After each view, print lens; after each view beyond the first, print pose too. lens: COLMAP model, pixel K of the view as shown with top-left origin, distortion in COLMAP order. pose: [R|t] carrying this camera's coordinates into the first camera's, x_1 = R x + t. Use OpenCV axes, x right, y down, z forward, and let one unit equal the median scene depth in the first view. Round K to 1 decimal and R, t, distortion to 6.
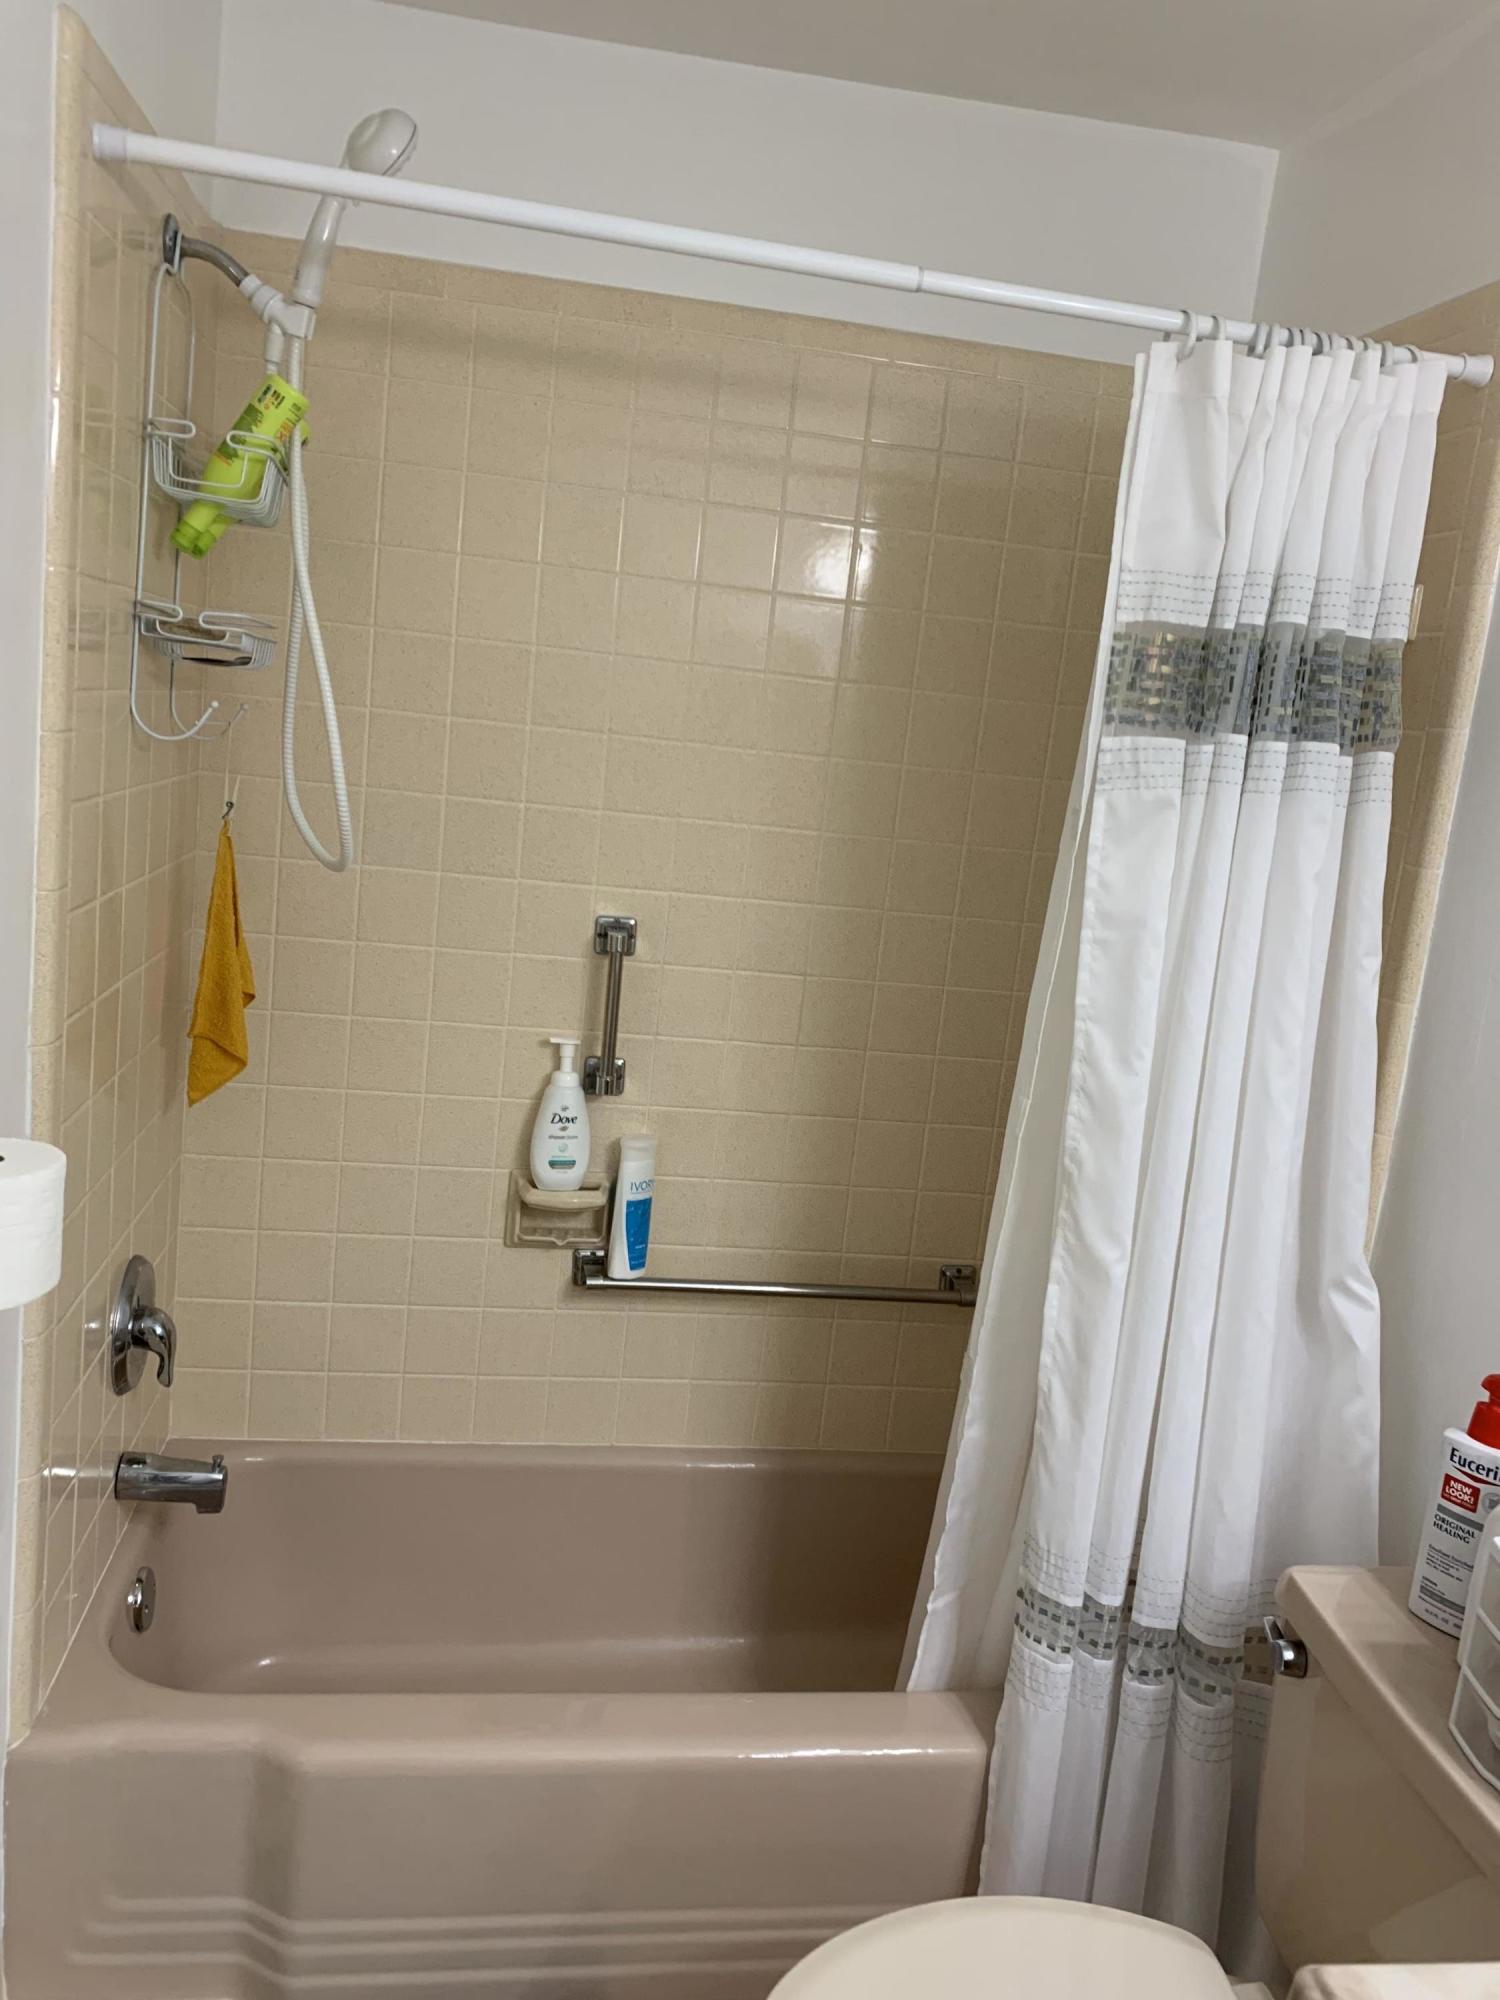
lens RADIAL K [[1530.4, 0, 757.9], [0, 1530.4, 997.7], [0, 0, 1]] dist [0.040076, -0.040394]
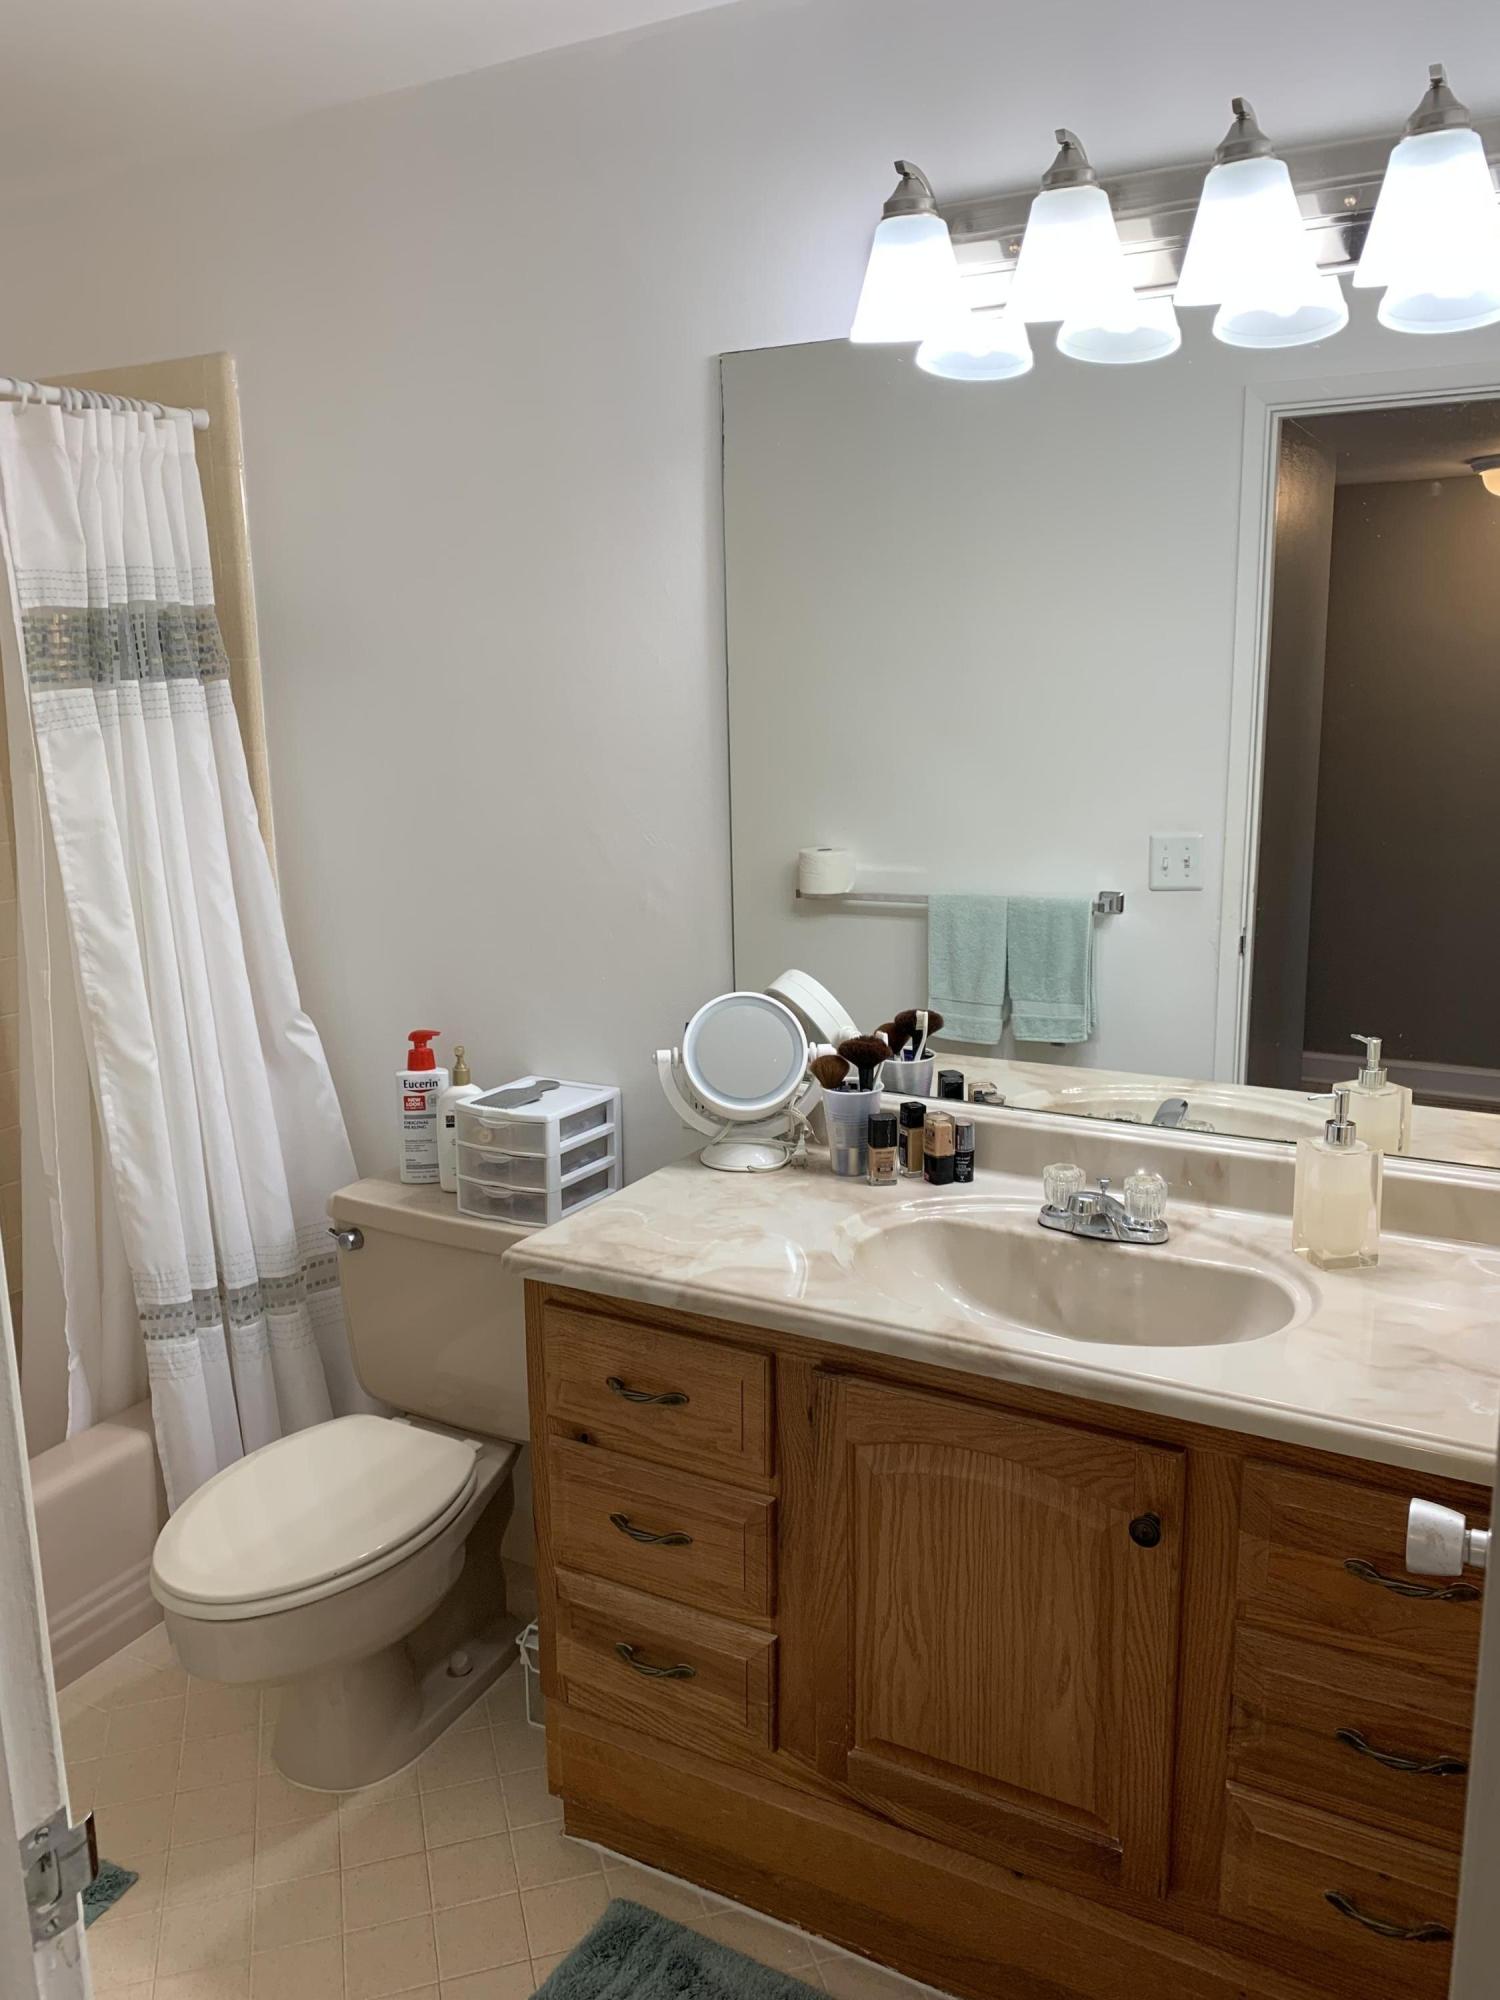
lens RADIAL K [[1530.4, 0, 744.4], [0, 1530.4, 996.0], [0, 0, 1]] dist [0.040076, -0.040394]
pose [[0.617625, -0.284812, 0.733091, -0.466001], [0.220528, 0.957446, 0.186182, -0.029643], [-0.754922, 0.046677, 0.654152, -0.355502]]
